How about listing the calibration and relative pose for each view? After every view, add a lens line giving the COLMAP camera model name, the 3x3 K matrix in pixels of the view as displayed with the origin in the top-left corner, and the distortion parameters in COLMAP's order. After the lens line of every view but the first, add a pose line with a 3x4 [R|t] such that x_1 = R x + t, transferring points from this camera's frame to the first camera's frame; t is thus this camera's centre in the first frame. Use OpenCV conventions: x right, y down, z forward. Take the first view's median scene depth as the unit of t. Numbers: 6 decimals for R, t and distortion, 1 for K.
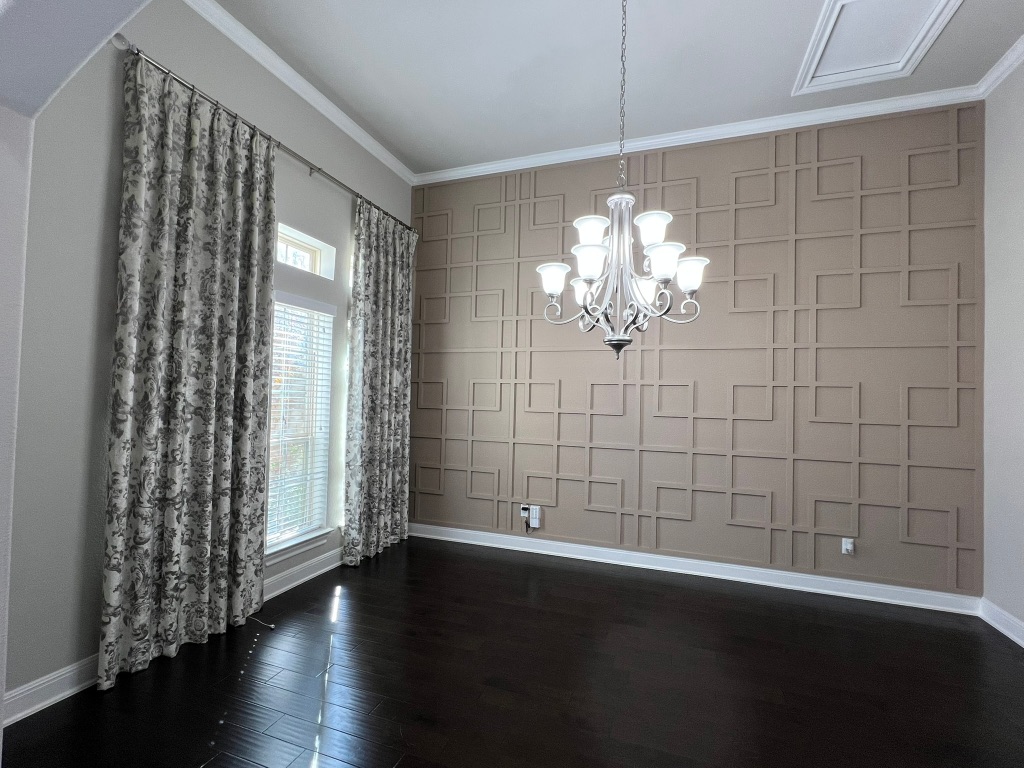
lens RADIAL K [[463.4, 0, 513.8], [0, 463.4, 386.1], [0, 0, 1]] dist [-0.001830, 0.000452]
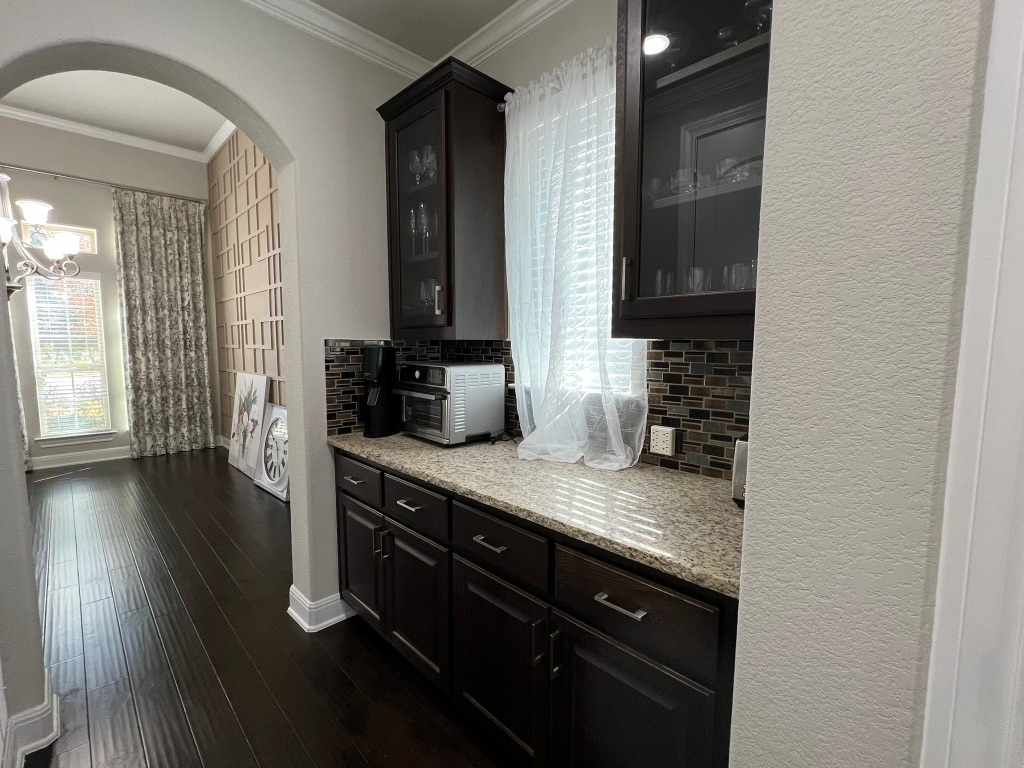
lens RADIAL K [[463.4, 0, 511.4], [0, 463.4, 384.6], [0, 0, 1]] dist [-0.001830, 0.000452]
pose [[0.894486, 0.025836, -0.446350, 1.135336], [0.024697, 0.993950, 0.107024, 0.034829], [0.446414, -0.106754, 0.888436, 0.239118]]
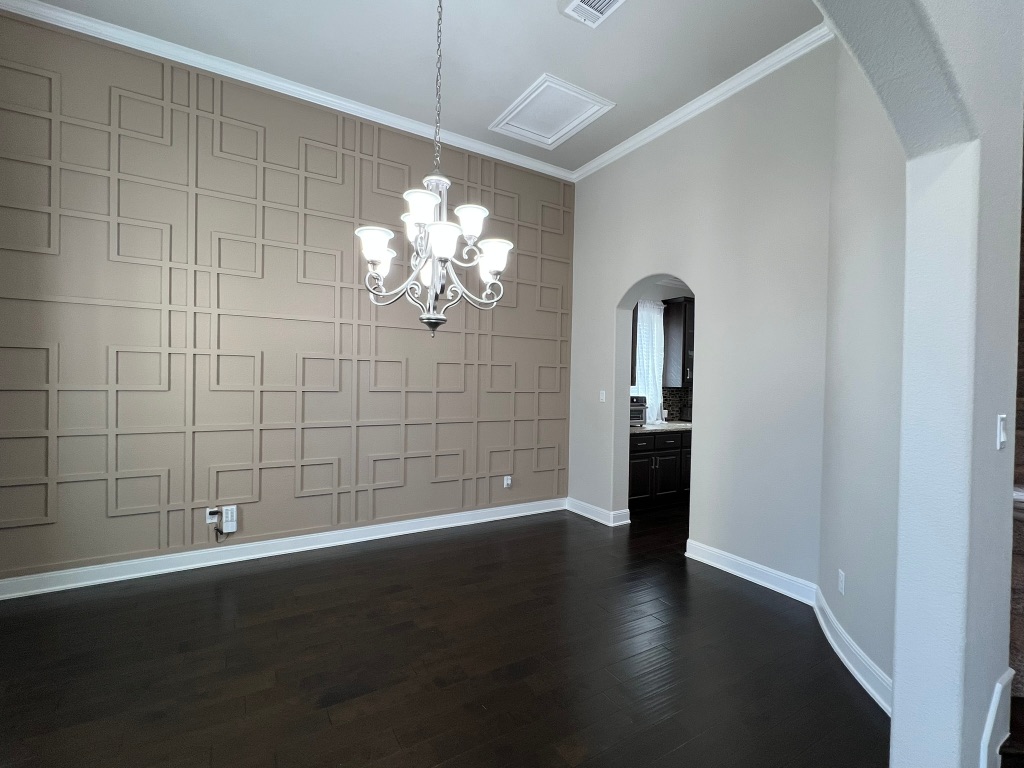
lens RADIAL K [[463.4, 0, 528.3], [0, 463.4, 384.3], [0, 0, 1]] dist [-0.001830, 0.000452]
pose [[0.621018, -0.018700, 0.783573, -0.284846], [-0.025729, 0.998690, 0.044225, -0.003967], [-0.783374, -0.047625, 0.619724, 0.107102]]
